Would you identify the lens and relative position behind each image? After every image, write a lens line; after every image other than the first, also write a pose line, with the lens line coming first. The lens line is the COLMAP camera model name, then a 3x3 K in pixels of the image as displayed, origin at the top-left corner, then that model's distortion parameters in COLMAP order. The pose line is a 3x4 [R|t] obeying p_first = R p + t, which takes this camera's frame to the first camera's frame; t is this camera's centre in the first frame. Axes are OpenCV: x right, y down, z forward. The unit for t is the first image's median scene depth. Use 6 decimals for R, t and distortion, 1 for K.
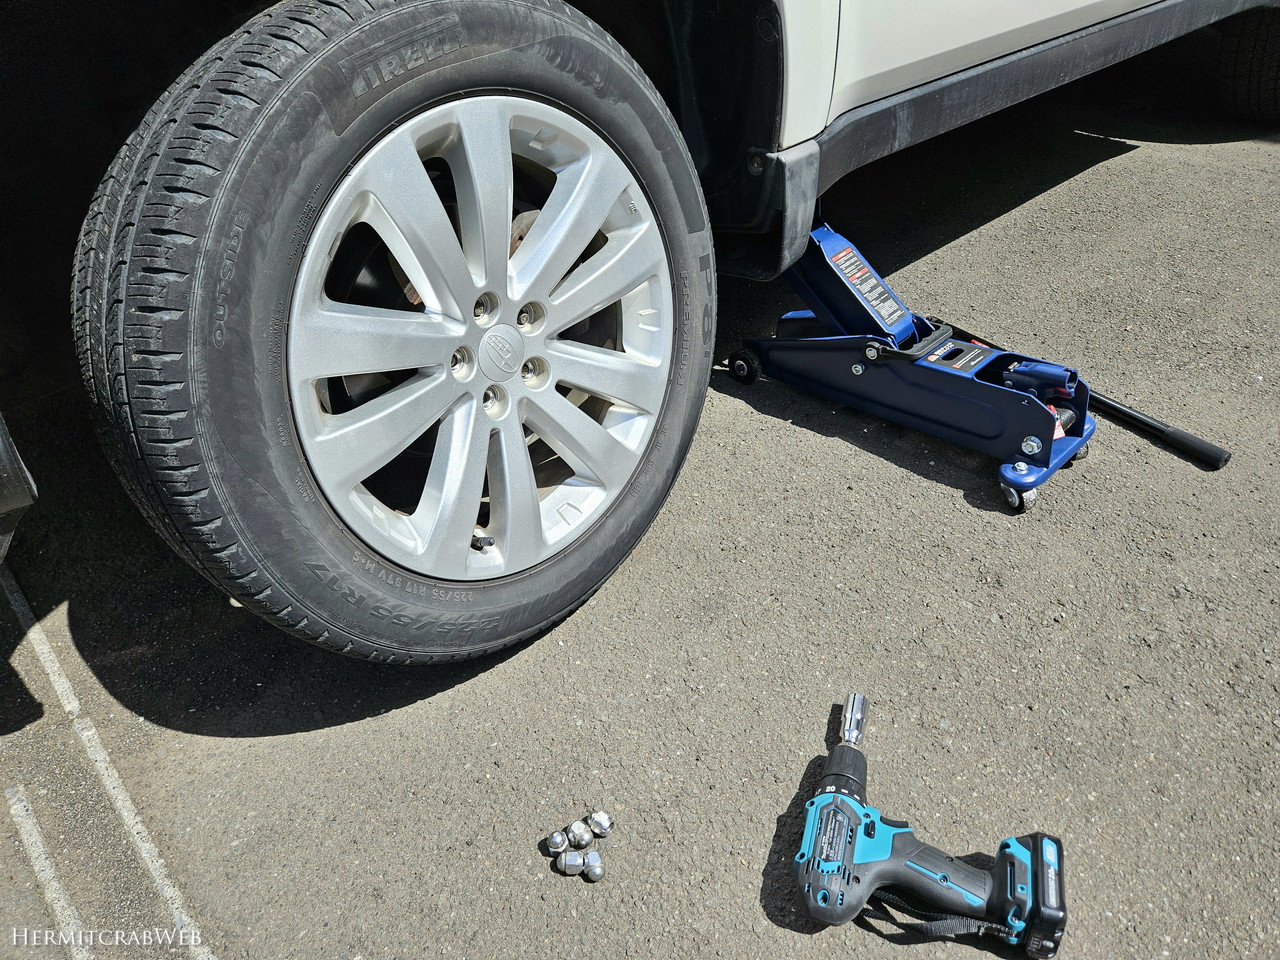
lens RADIAL K [[853.9, 0, 641.1], [0, 853.9, 496.2], [0, 0, 1]] dist [0.051332, -0.053173]
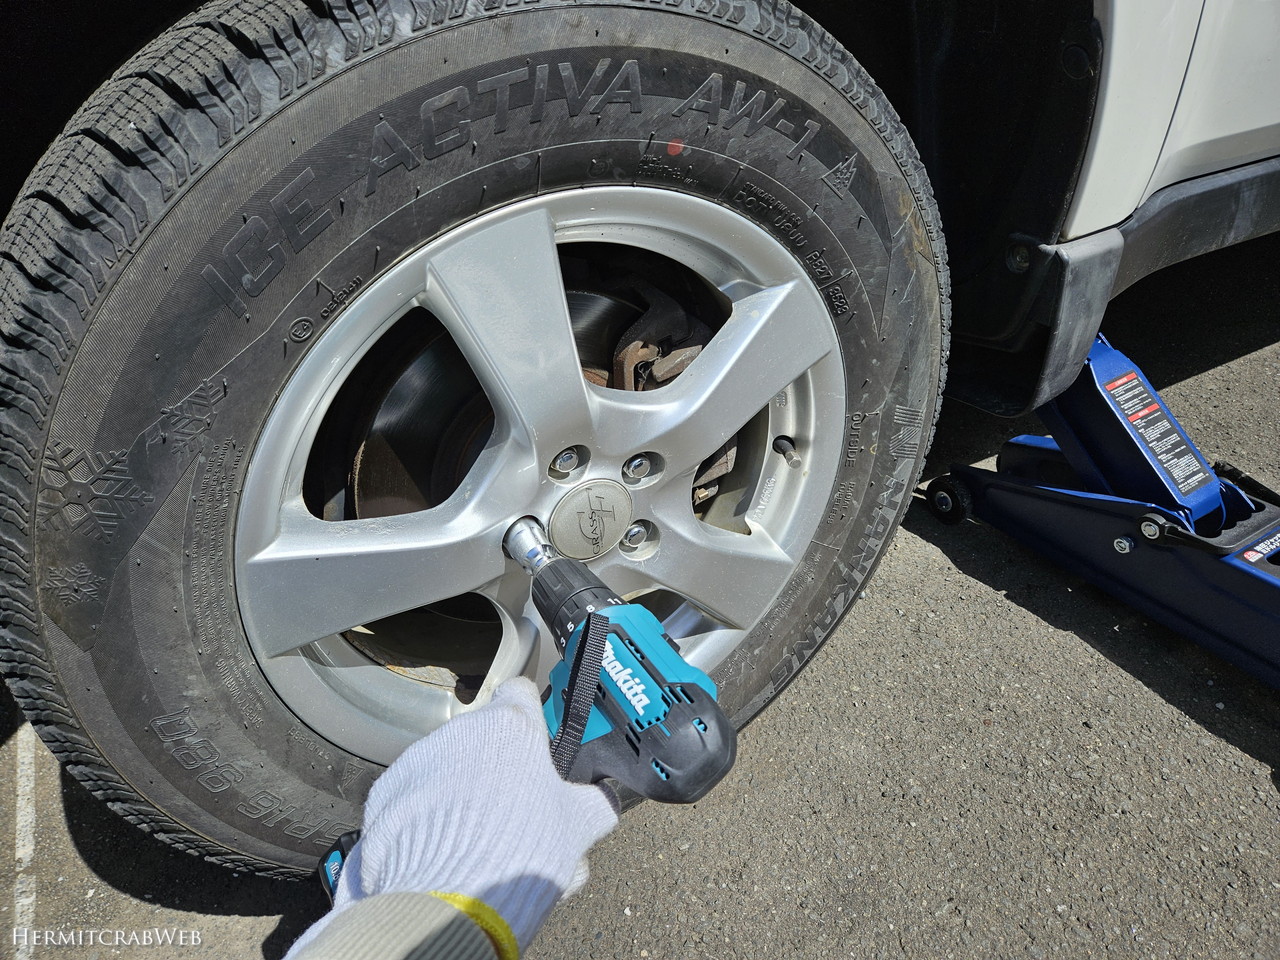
lens RADIAL K [[896.8, 0, 615.3], [0, 896.8, 511.2], [0, 0, 1]] dist [0.089490, -0.108939]
pose [[0.969166, 0.146782, -0.197919, -0.003190], [-0.150588, 0.988587, -0.004235, -0.128521], [0.195038, 0.033908, 0.980209, 0.225966]]
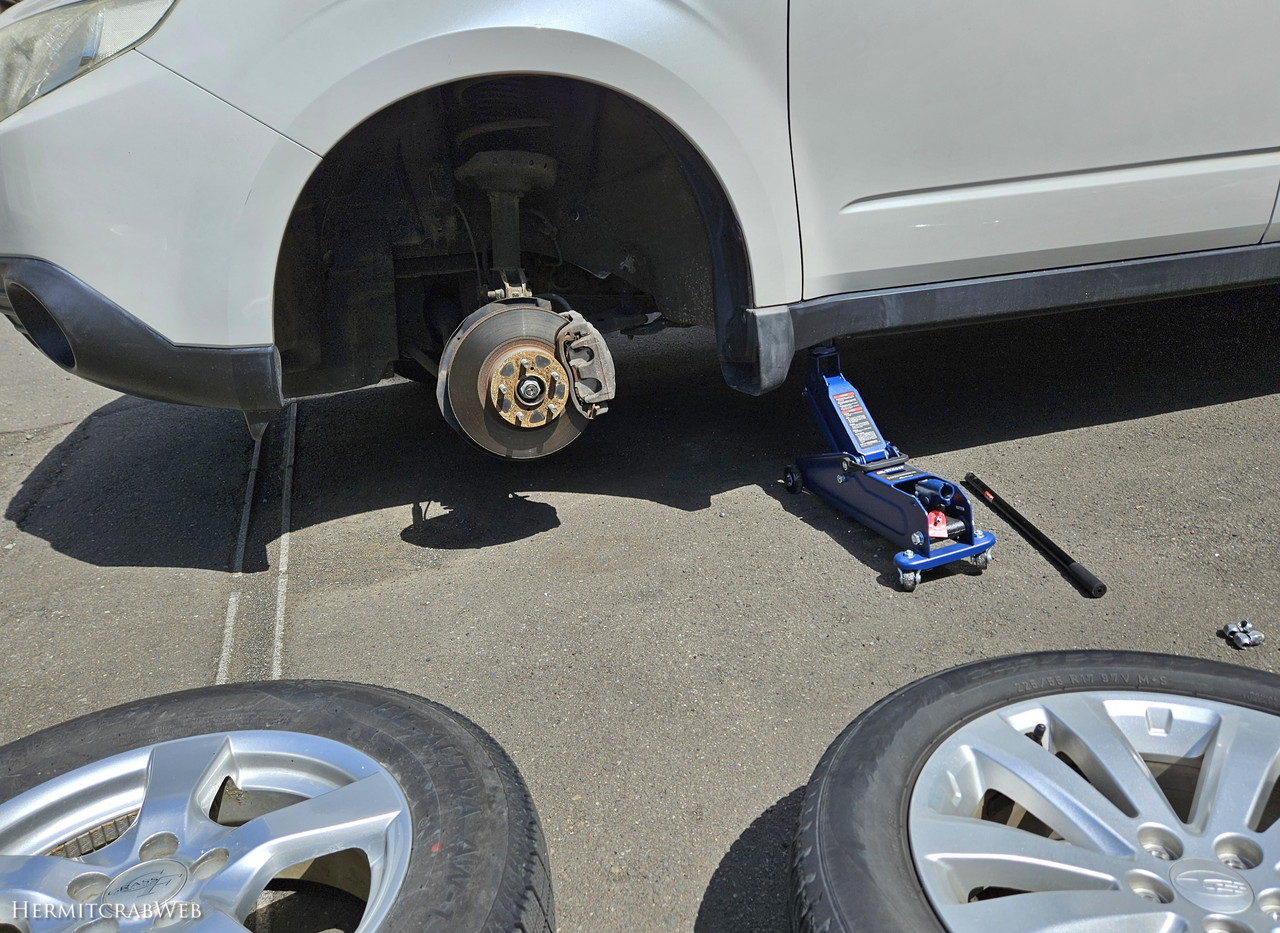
lens RADIAL K [[924.2, 0, 640.0], [0, 924.2, 466.5], [0, 0, 1]] dist [0.000200, 0.000221]
pose [[0.909916, 0.156632, -0.384081, 0.594806], [-0.253094, 0.943266, -0.214926, 0.246221], [0.328627, 0.292773, 0.897936, -0.421552]]
